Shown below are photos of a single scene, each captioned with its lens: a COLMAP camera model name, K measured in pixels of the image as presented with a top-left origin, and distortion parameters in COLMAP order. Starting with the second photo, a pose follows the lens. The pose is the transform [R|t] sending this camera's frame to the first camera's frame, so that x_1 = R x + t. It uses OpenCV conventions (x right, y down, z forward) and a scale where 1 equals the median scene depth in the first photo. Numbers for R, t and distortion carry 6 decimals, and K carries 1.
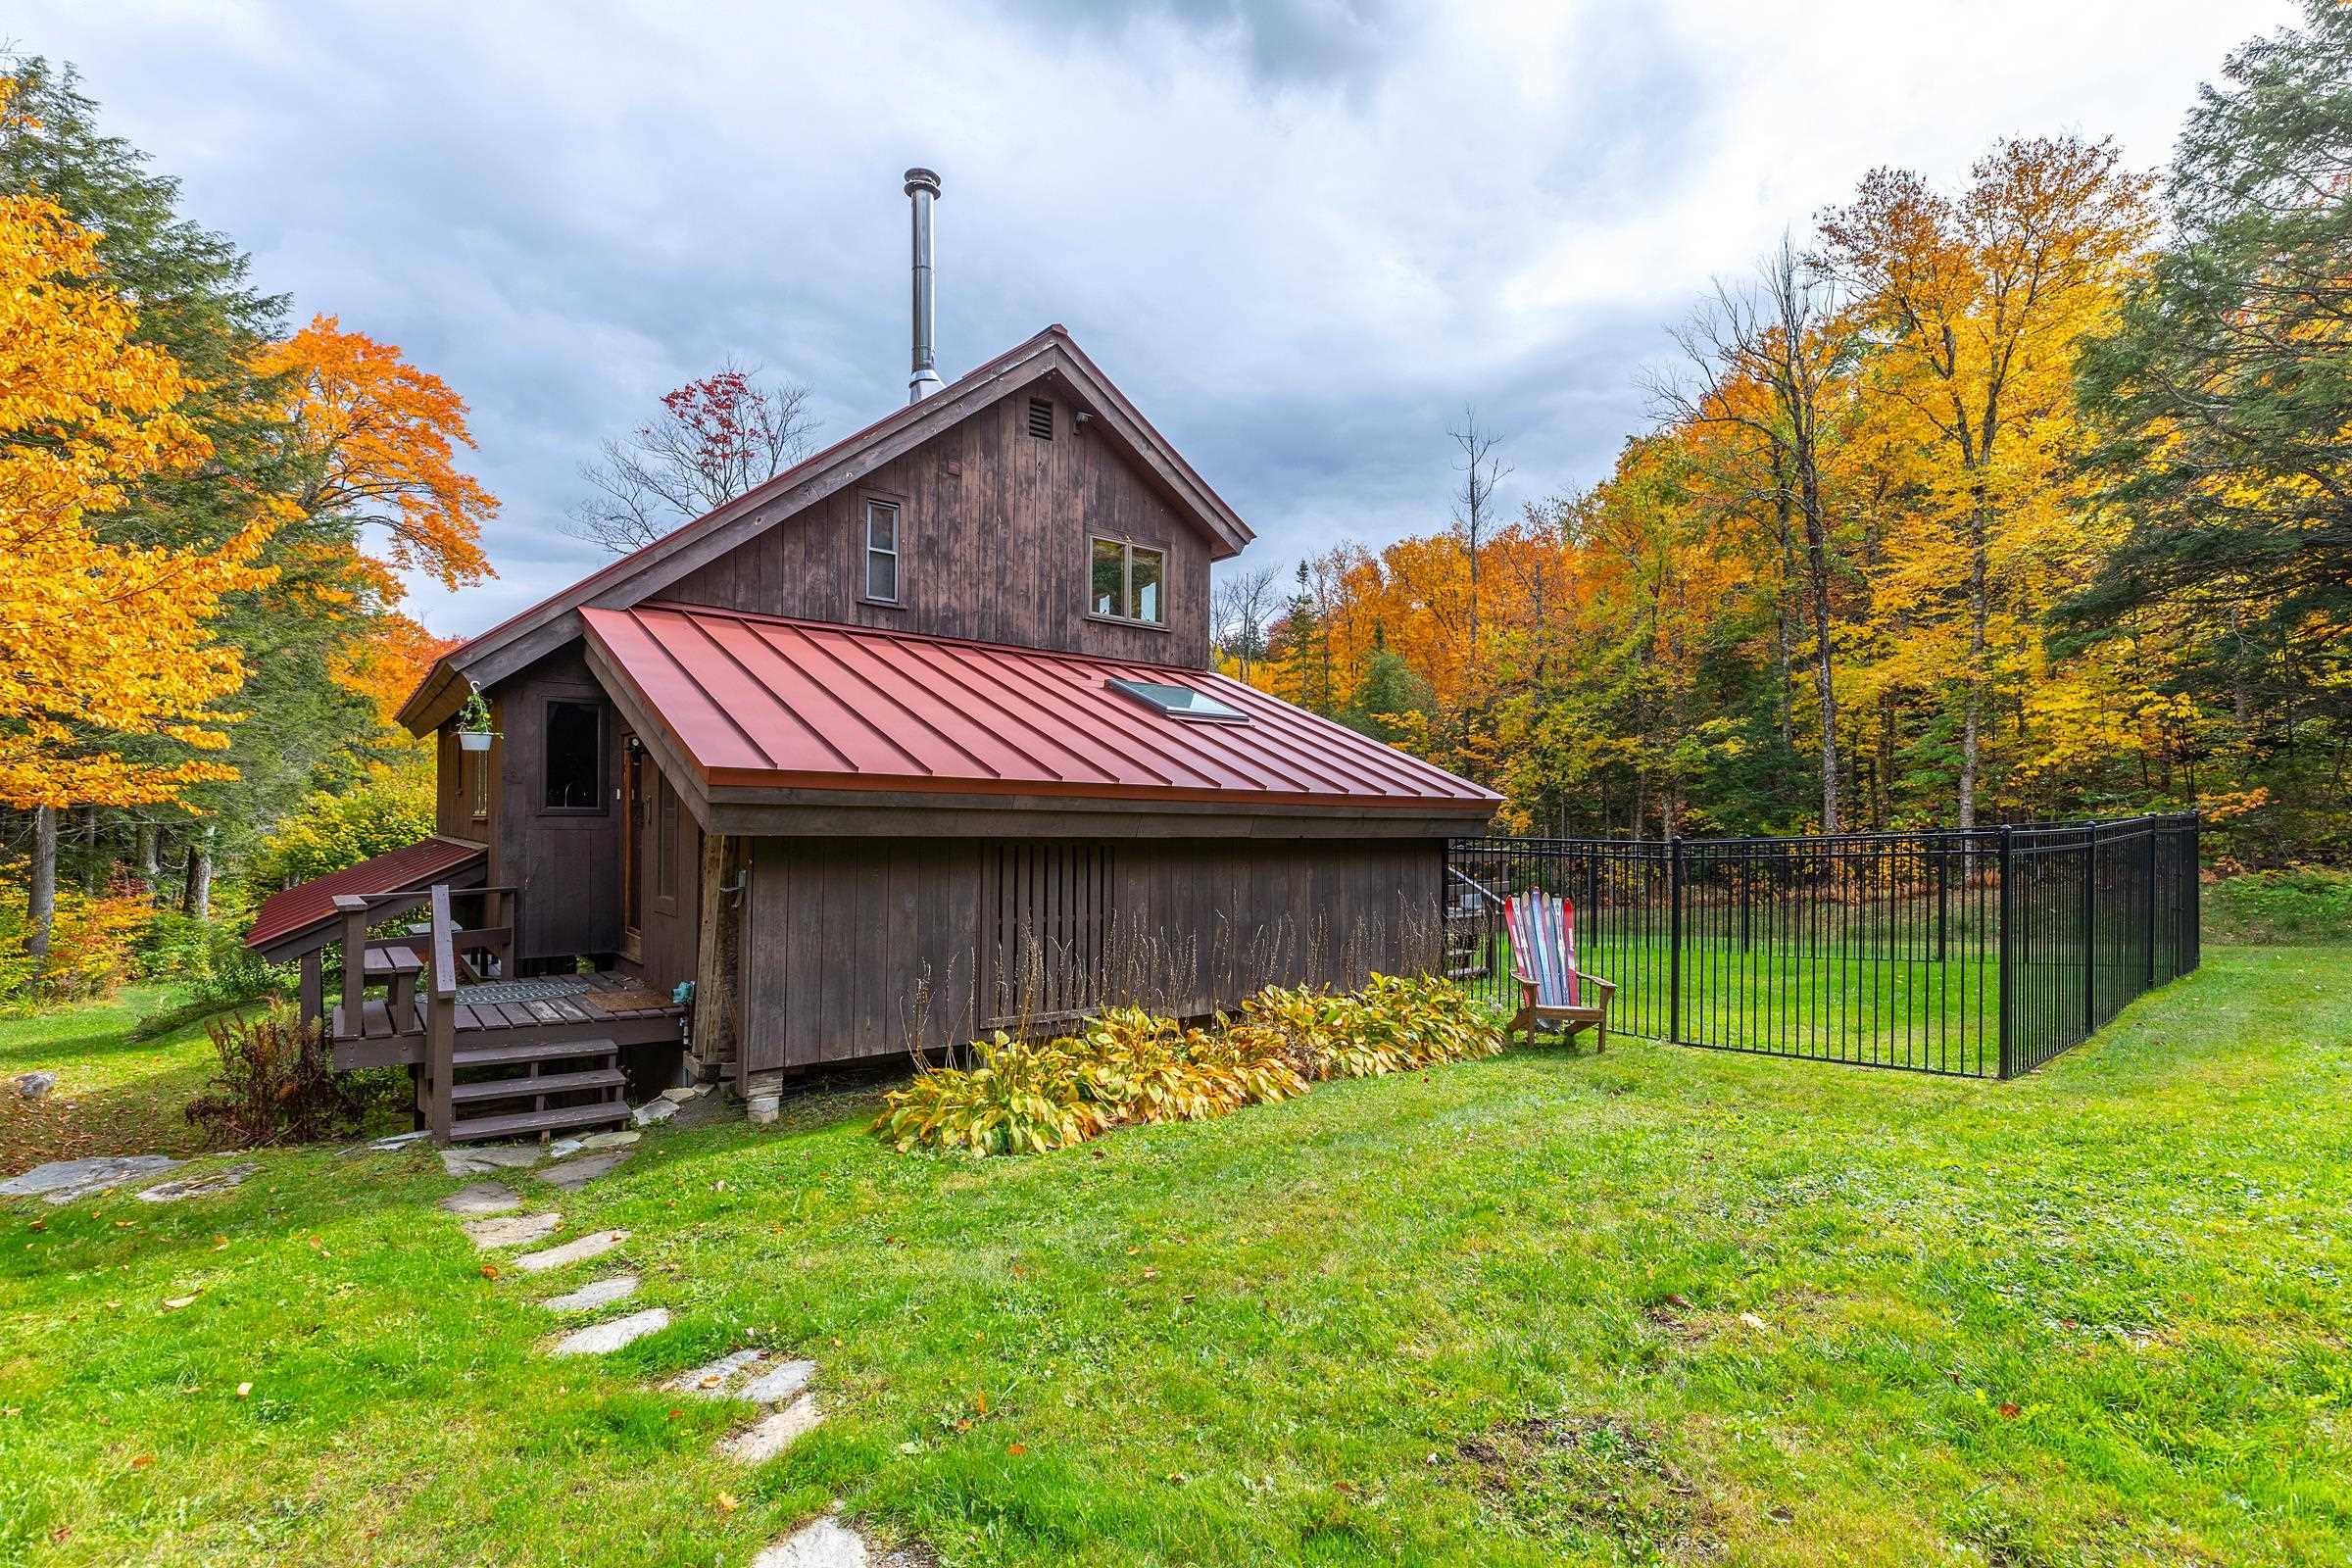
lens RADIAL K [[1077.8, 0, 1166.2], [0, 1077.8, 783.2], [0, 0, 1]] dist [0.011023, 0.001156]
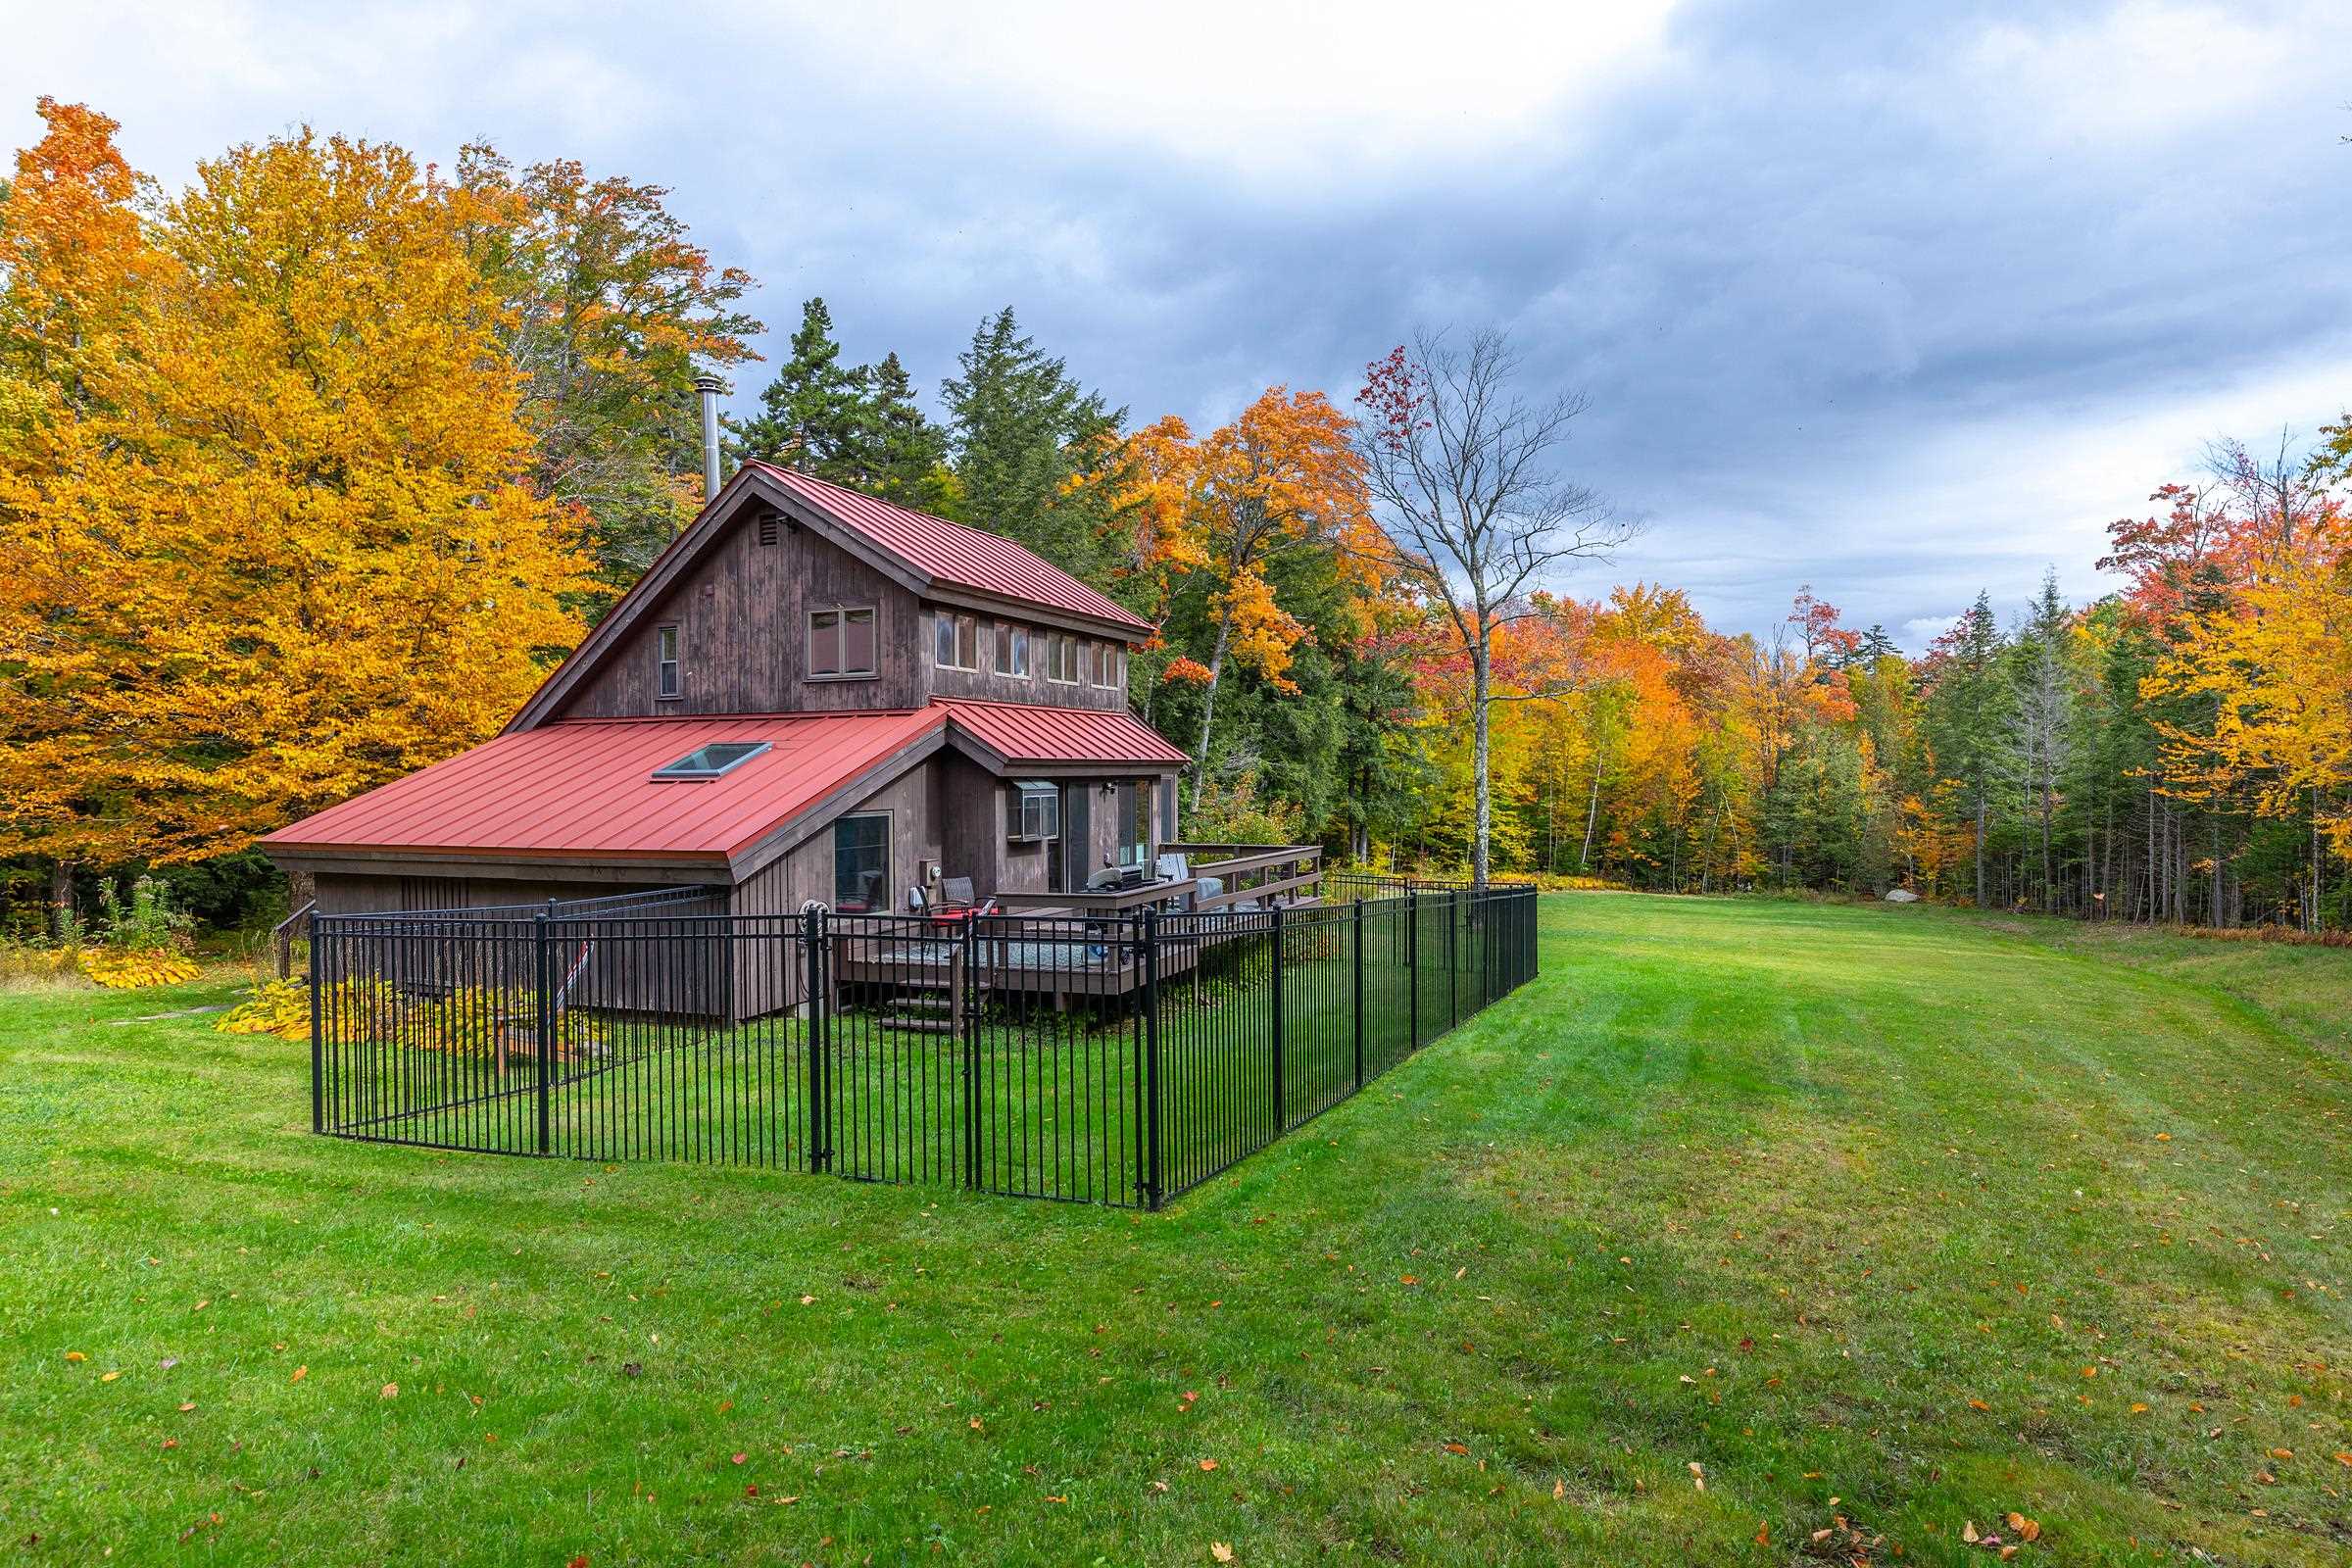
lens RADIAL K [[1319.6, 0, 1175.9], [0, 1319.6, 771.0], [0, 0, 1]] dist [0.000492, -0.000656]
pose [[0.499506, -0.013129, -0.866211, 1.499844], [0.050334, 0.998636, 0.013889, -0.054247], [0.864847, -0.050537, 0.499485, 0.643721]]
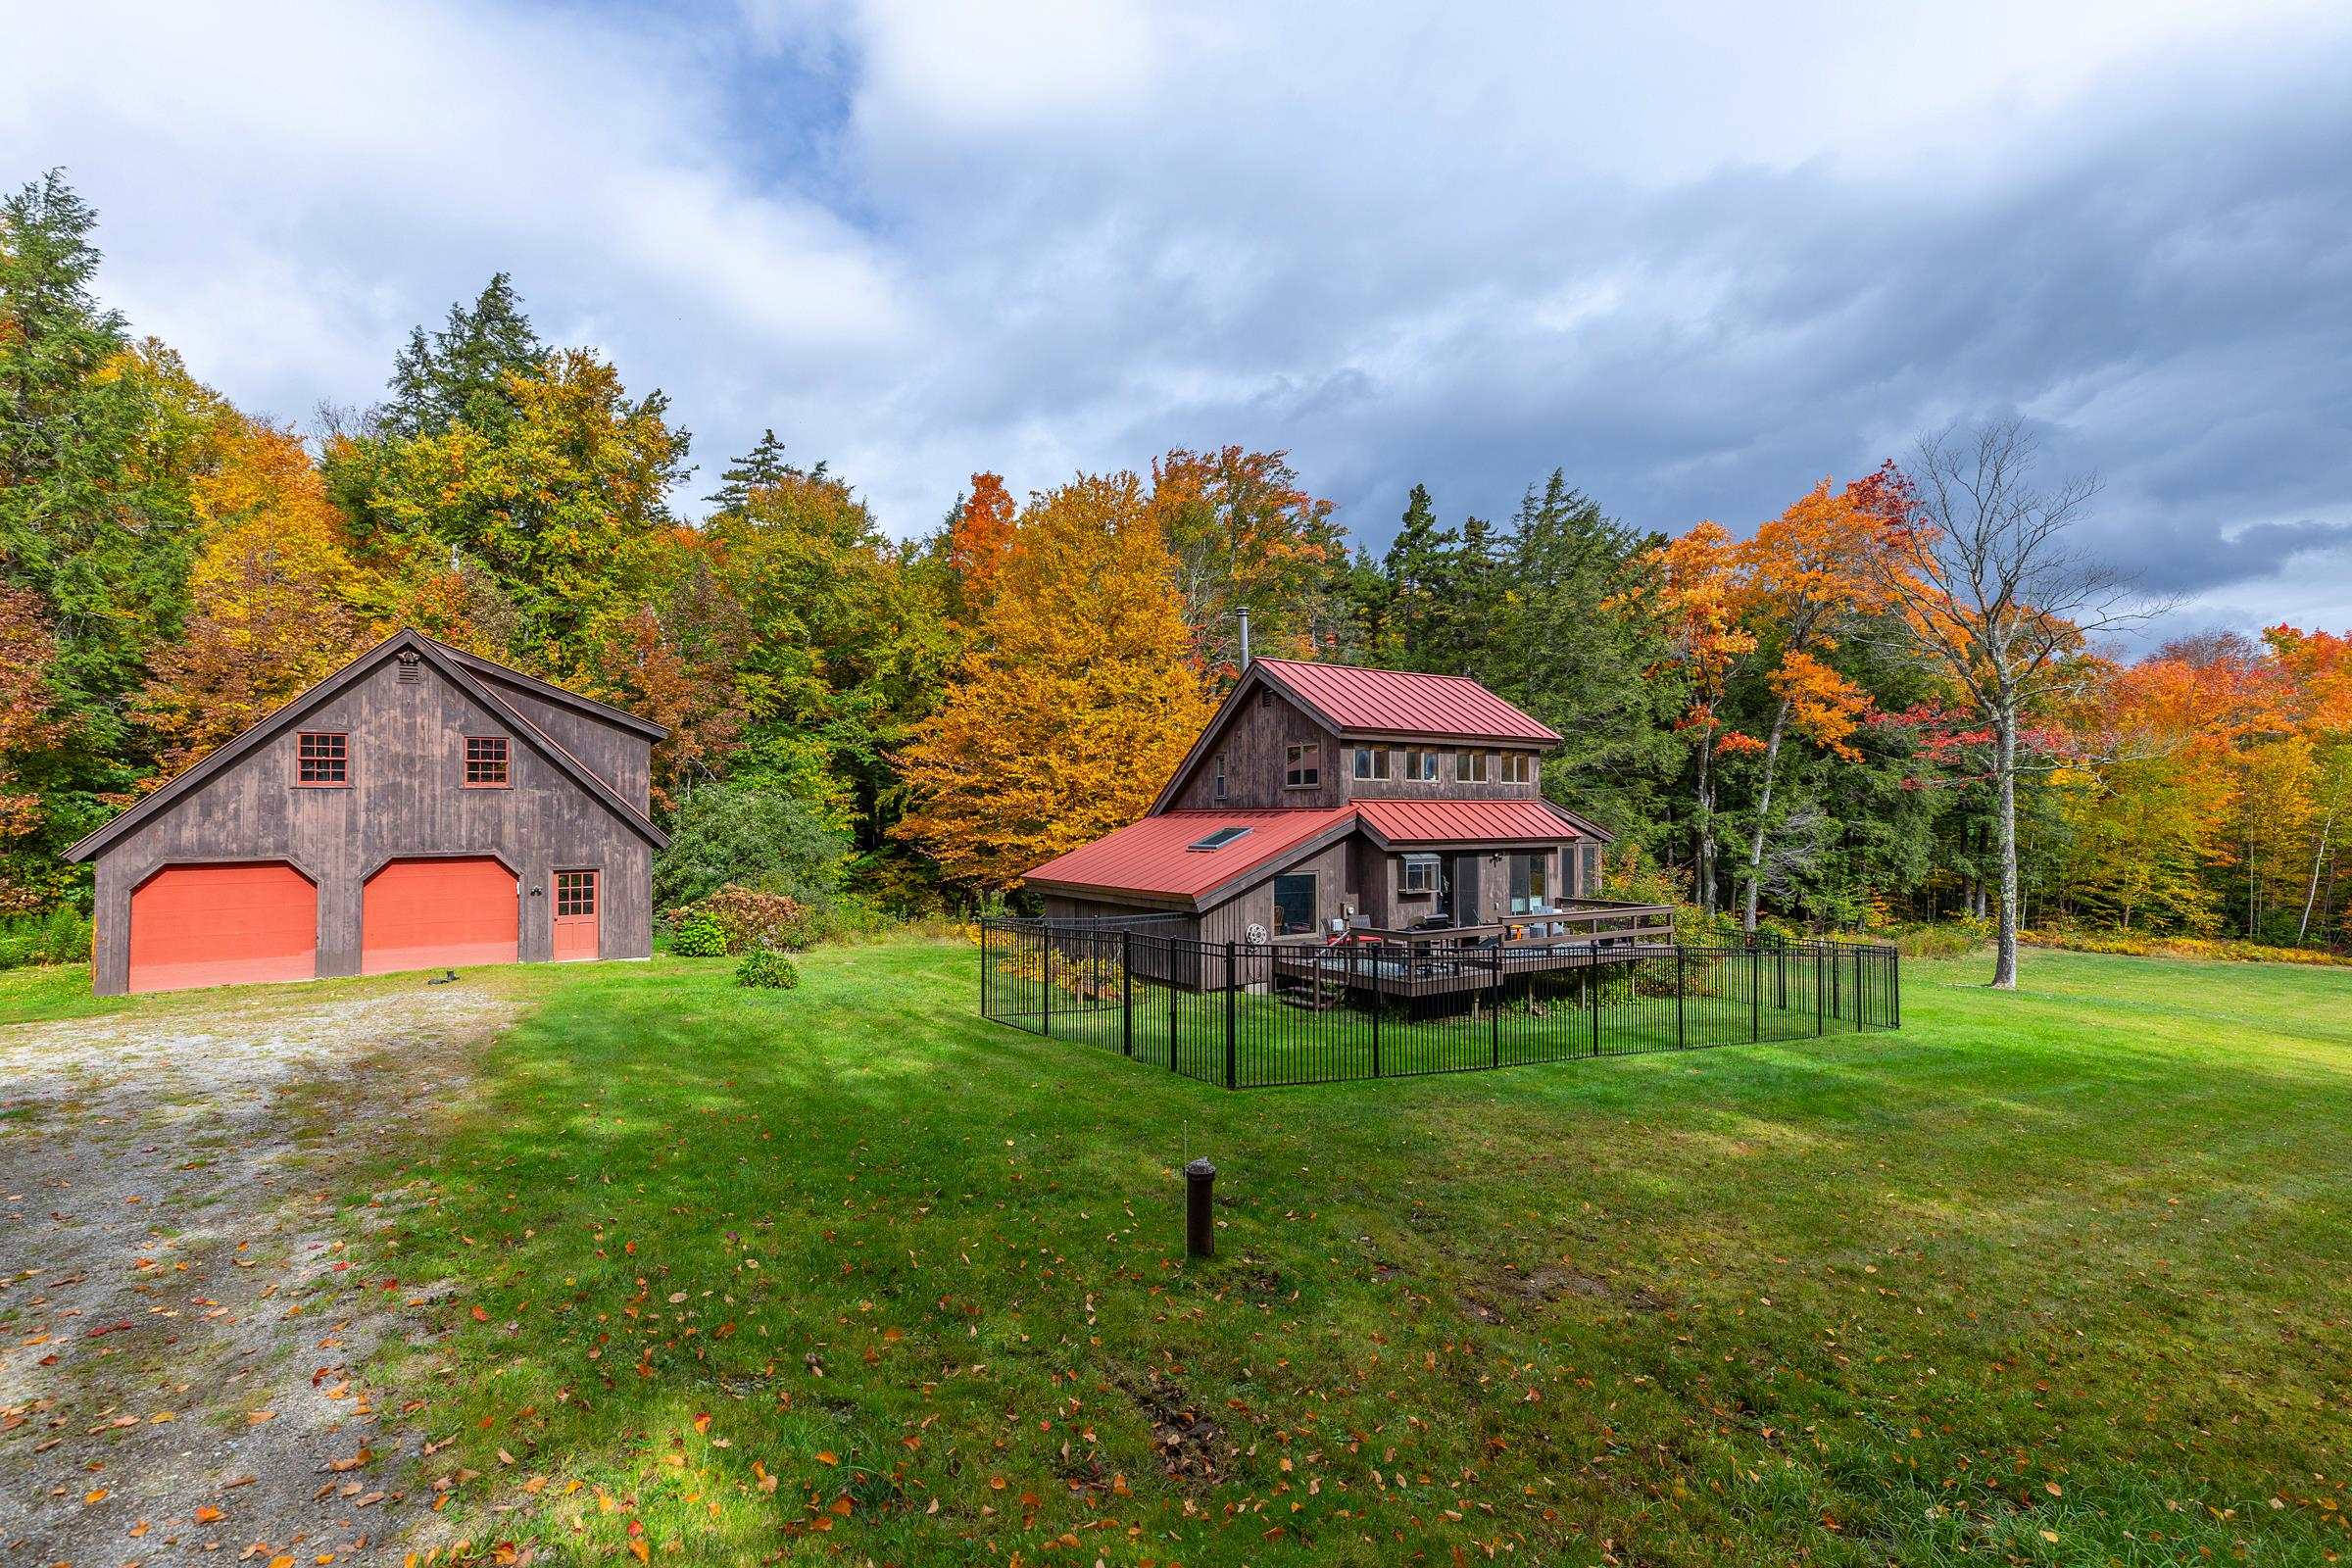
lens RADIAL K [[1077.8, 0, 1166.2], [0, 1077.8, 783.2], [0, 0, 1]] dist [0.011023, 0.001156]
pose [[-0.075028, -0.038727, -0.996429, 2.029904], [0.045563, 0.998069, -0.042221, -0.094478], [0.996140, -0.048568, -0.073119, 0.977209]]
